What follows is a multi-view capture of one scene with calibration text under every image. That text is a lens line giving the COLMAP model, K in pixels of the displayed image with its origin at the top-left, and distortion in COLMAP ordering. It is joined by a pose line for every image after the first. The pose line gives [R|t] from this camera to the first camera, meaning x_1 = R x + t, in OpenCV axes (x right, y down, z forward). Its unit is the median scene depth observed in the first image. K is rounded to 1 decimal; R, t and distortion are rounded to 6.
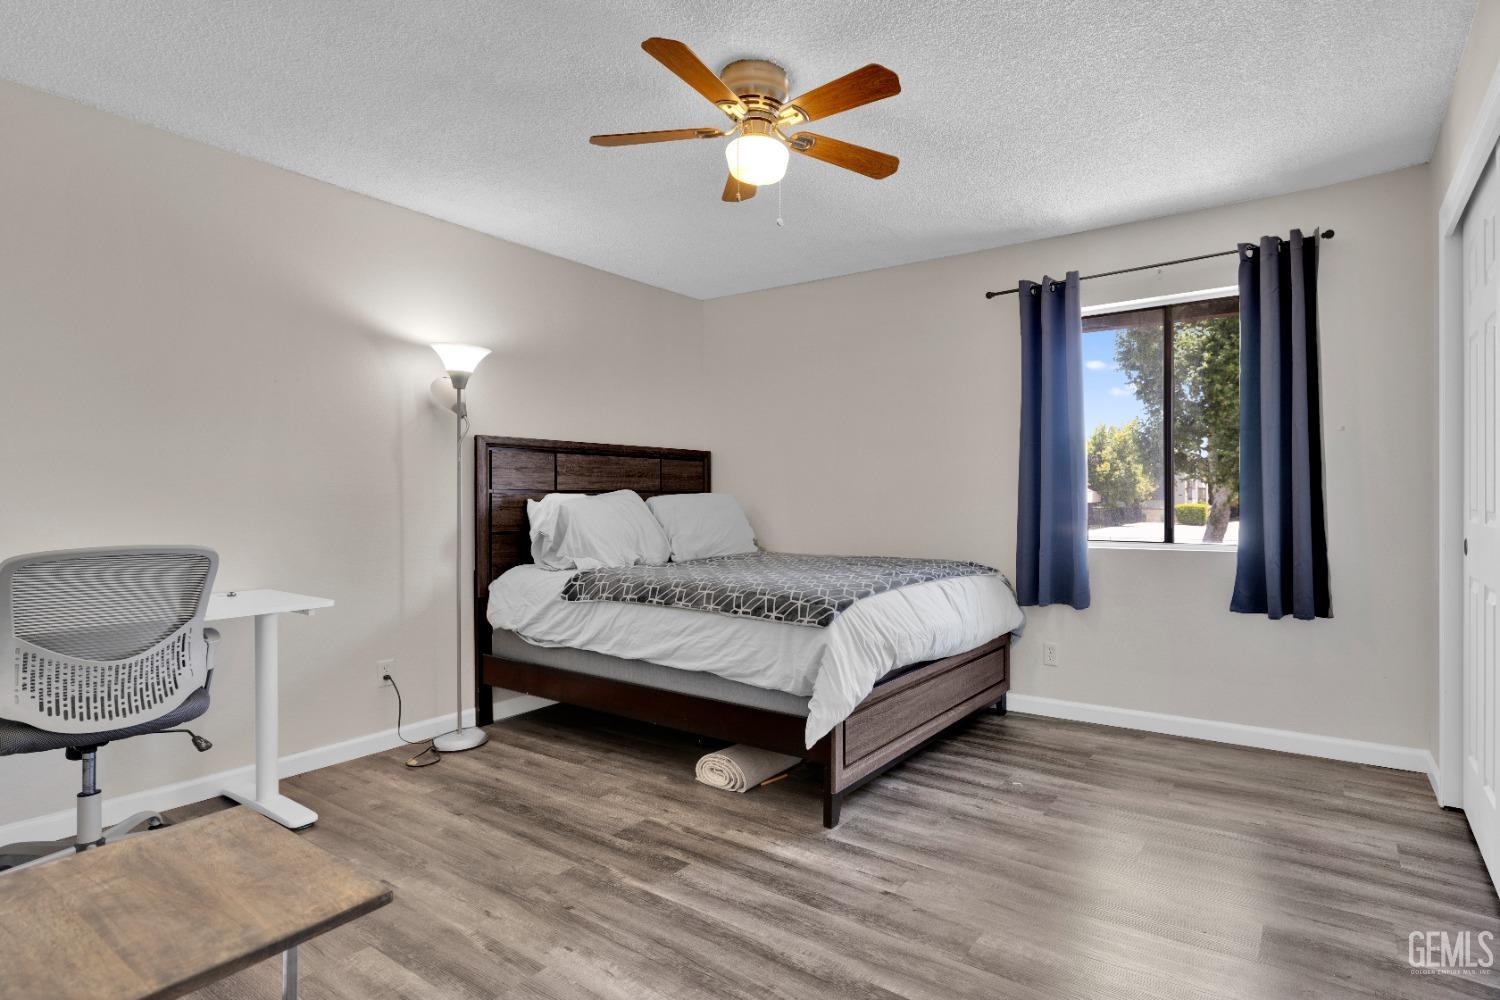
lens RADIAL K [[765.8, 0, 802.0], [0, 765.8, 499.9], [0, 0, 1]] dist [0.000534, 0.000208]
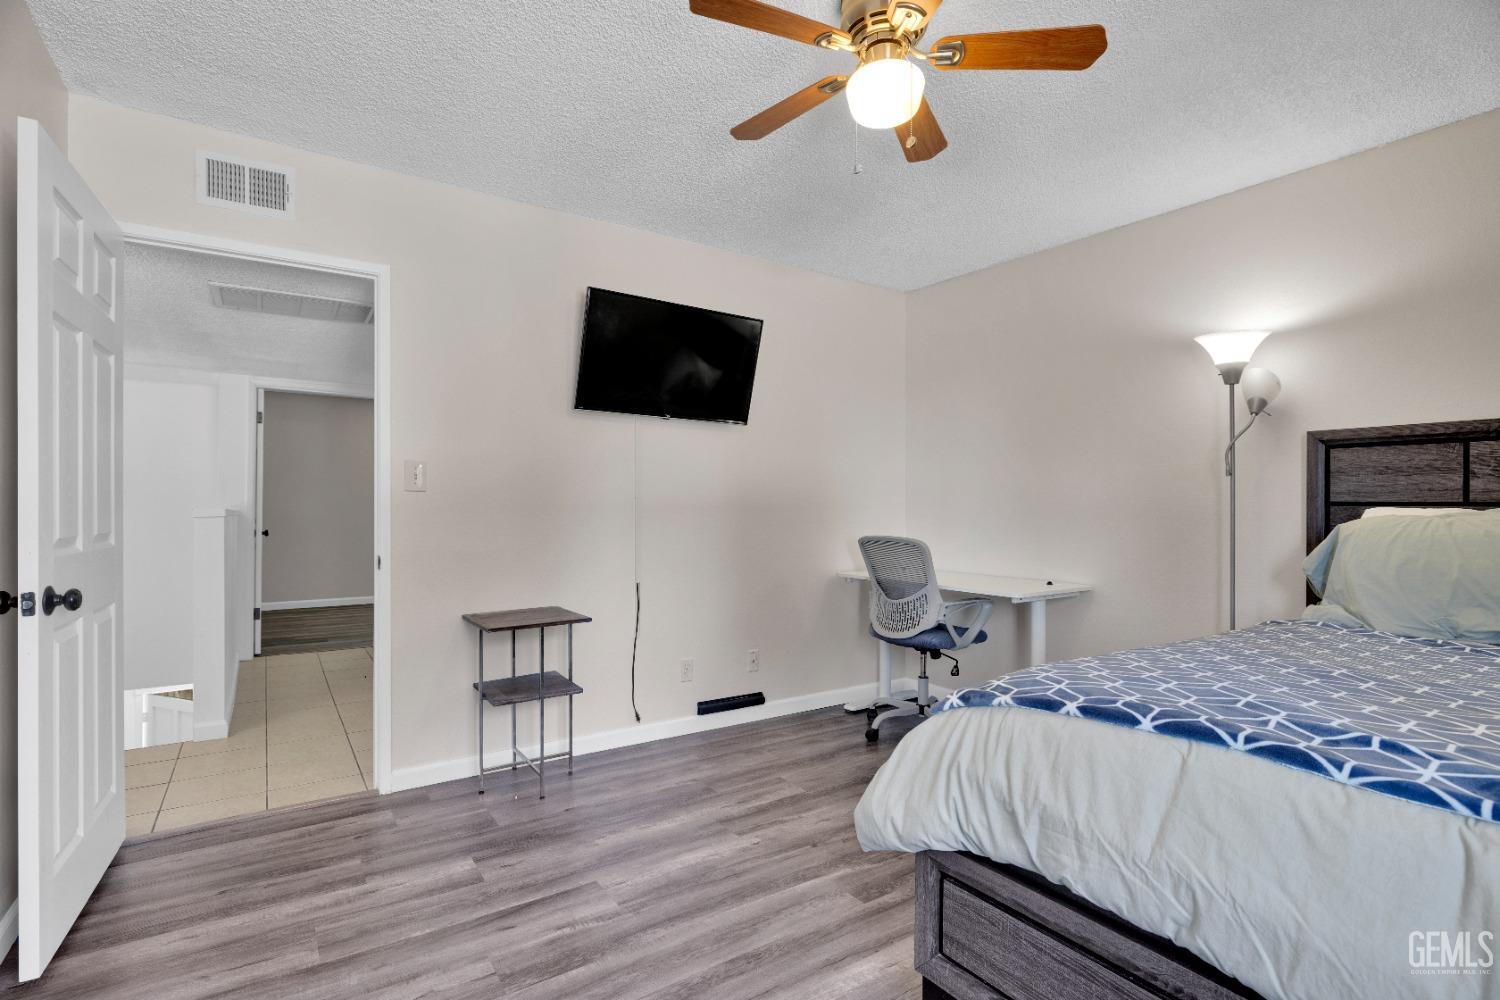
lens RADIAL K [[765.8, 0, 802.0], [0, 765.8, 499.9], [0, 0, 1]] dist [0.000534, 0.000208]
pose [[-0.345898, -0.006293, -0.938251, 0.783962], [-0.007080, 0.999967, -0.004096, -0.014780], [0.938245, 0.005226, -0.345931, 1.282770]]
